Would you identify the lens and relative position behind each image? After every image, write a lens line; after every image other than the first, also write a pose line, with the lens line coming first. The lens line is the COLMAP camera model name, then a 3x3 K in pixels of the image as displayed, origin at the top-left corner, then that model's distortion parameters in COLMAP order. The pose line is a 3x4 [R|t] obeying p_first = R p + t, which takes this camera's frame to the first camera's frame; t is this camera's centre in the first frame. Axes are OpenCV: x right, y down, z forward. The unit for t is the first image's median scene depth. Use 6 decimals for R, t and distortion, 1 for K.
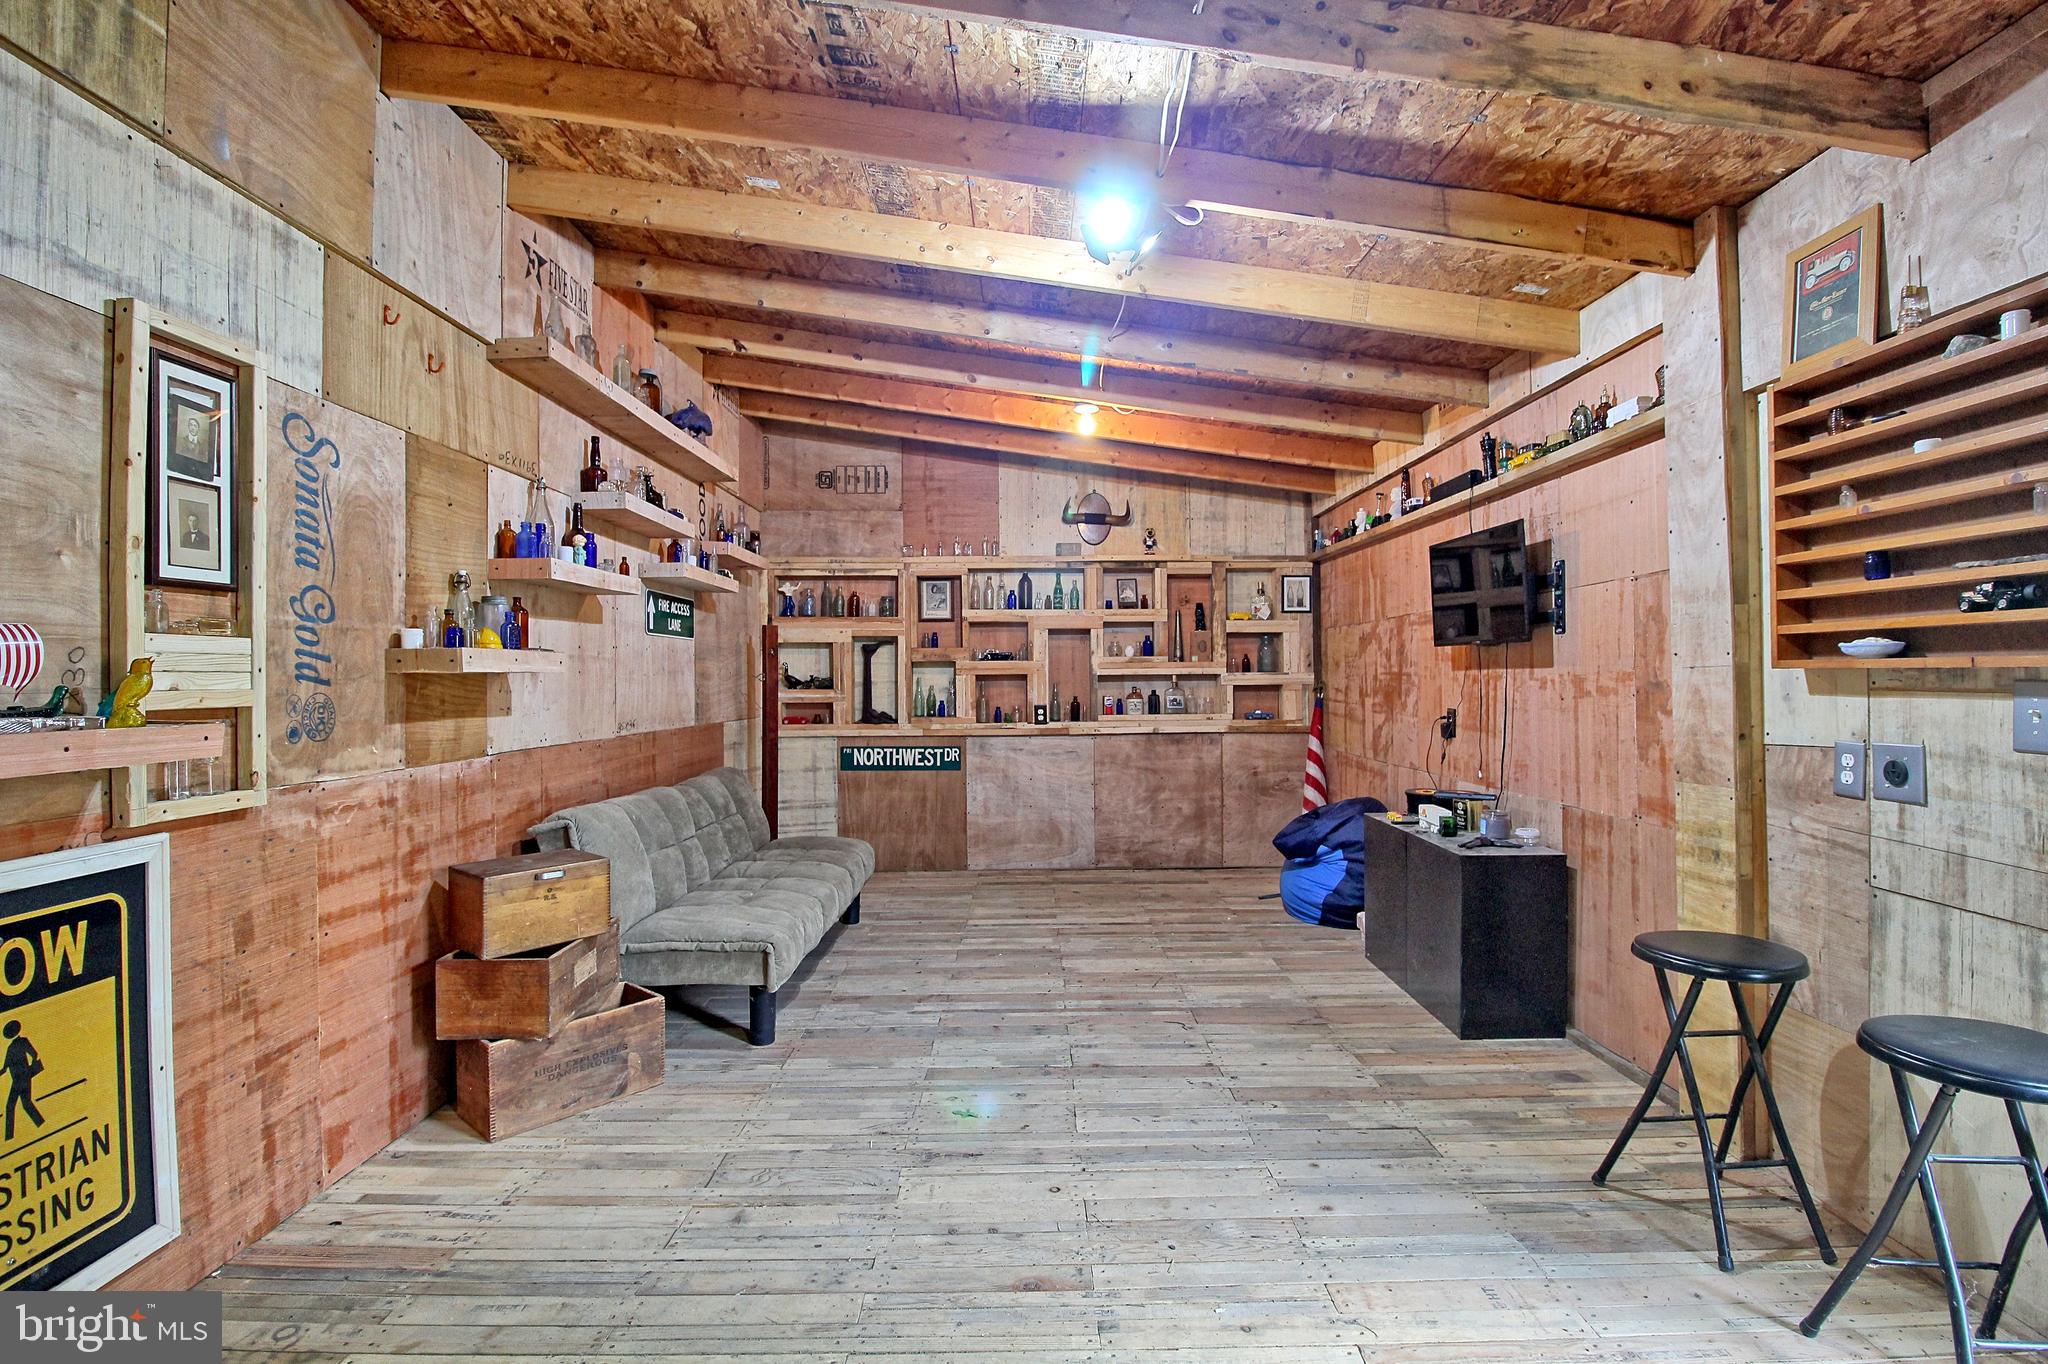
lens RADIAL K [[935.5, 0, 1037.6], [0, 935.5, 673.6], [0, 0, 1]] dist [-0.029654, -0.002662]
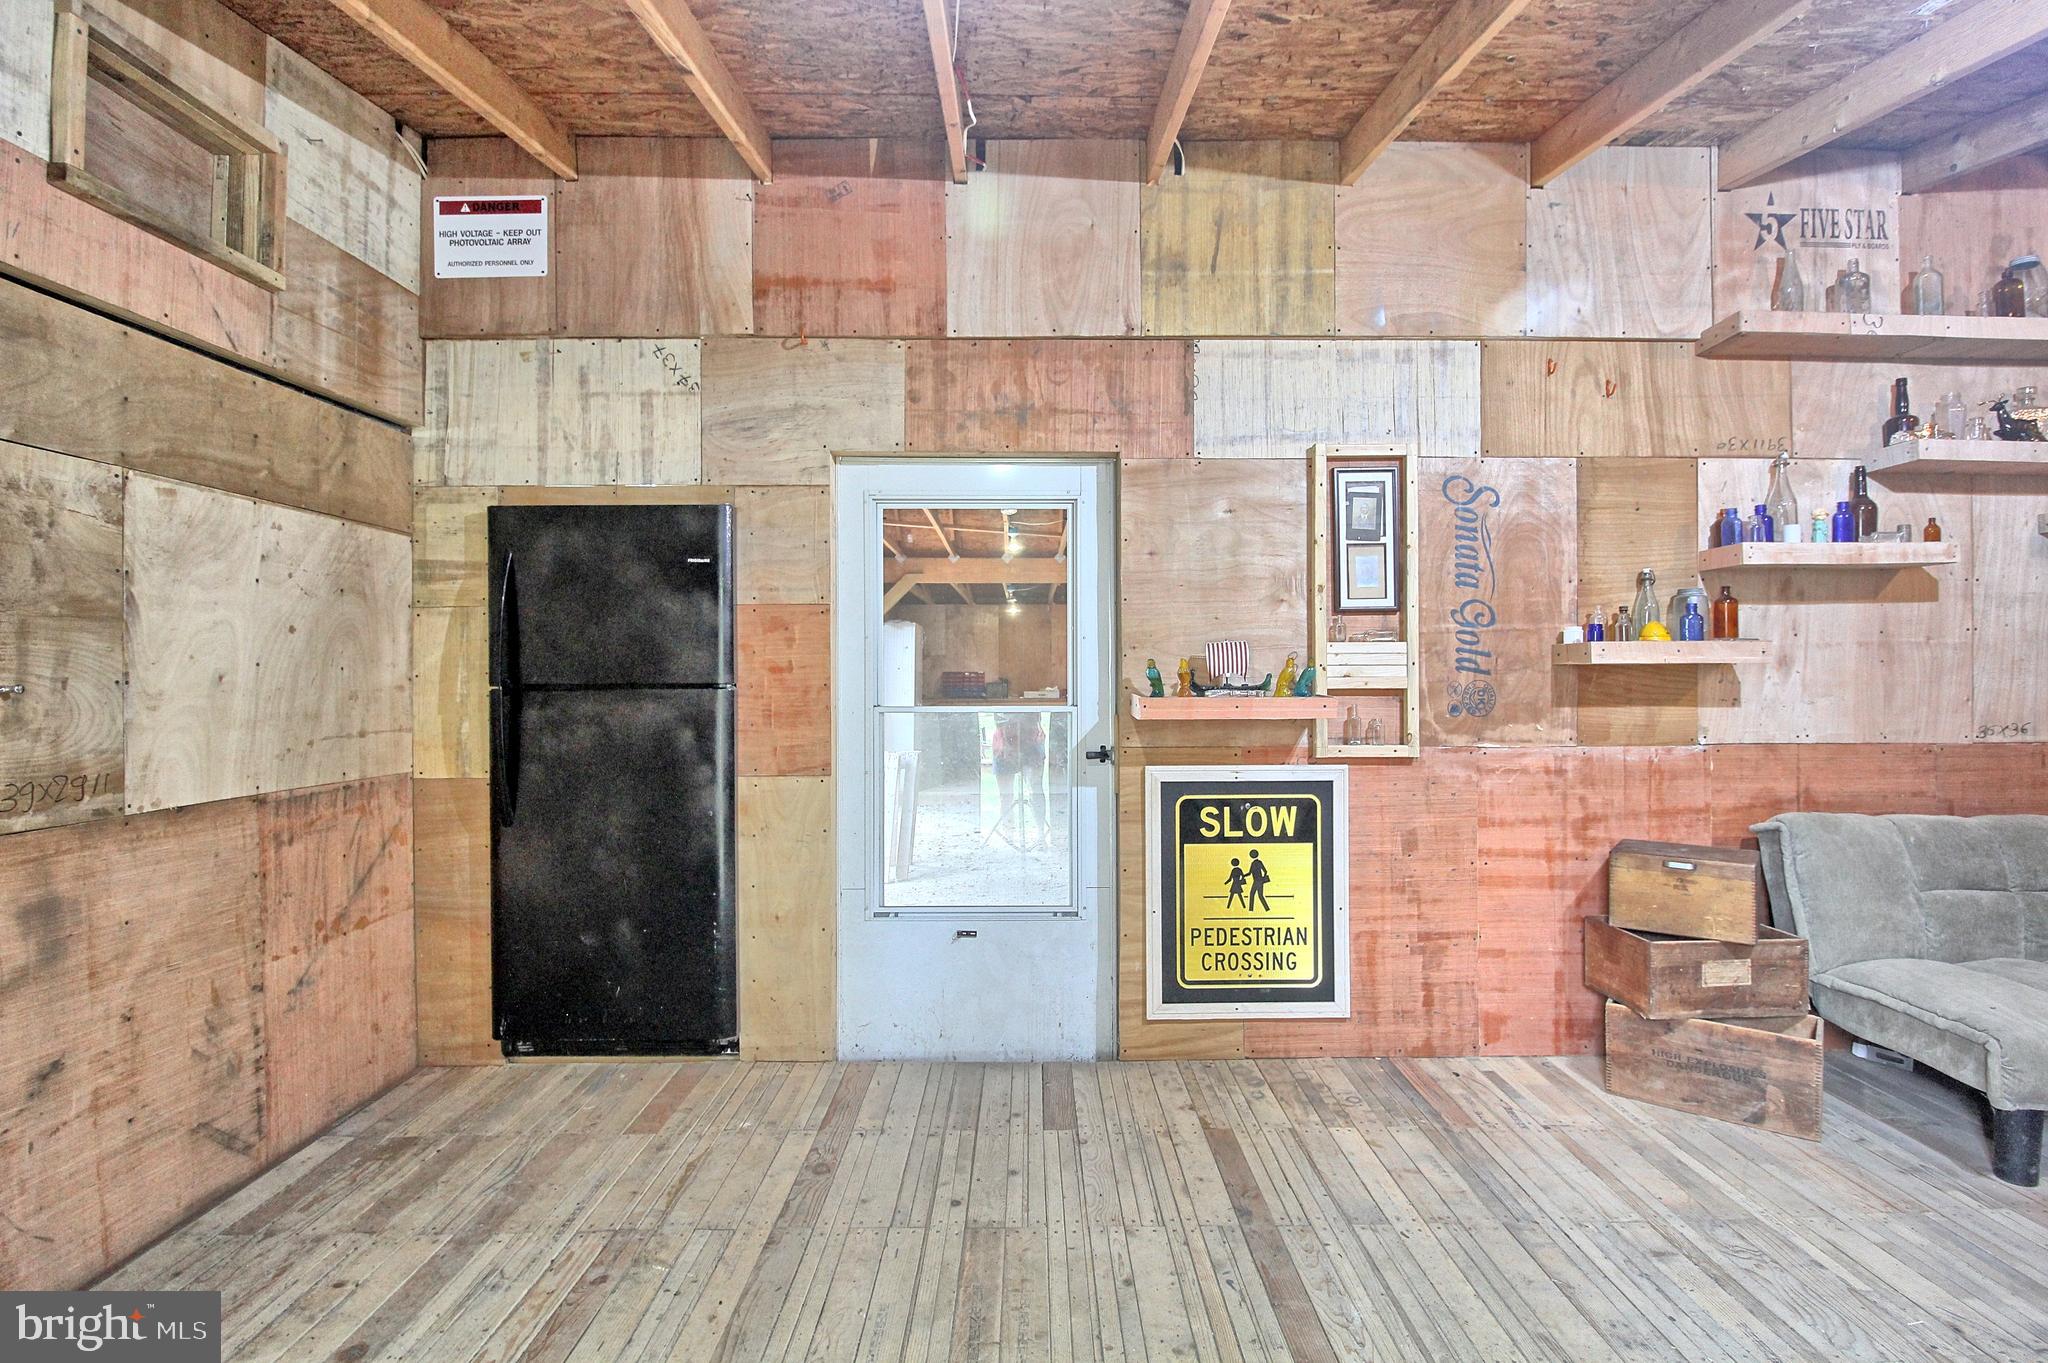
lens RADIAL K [[935.5, 0, 1033.2], [0, 935.5, 673.1], [0, 0, 1]] dist [-0.029654, -0.002662]
pose [[-0.010913, 0.007449, -0.999913, 0.560298], [0.006531, 0.999951, 0.007378, -0.003287], [0.999919, -0.006450, -0.010962, 0.364718]]
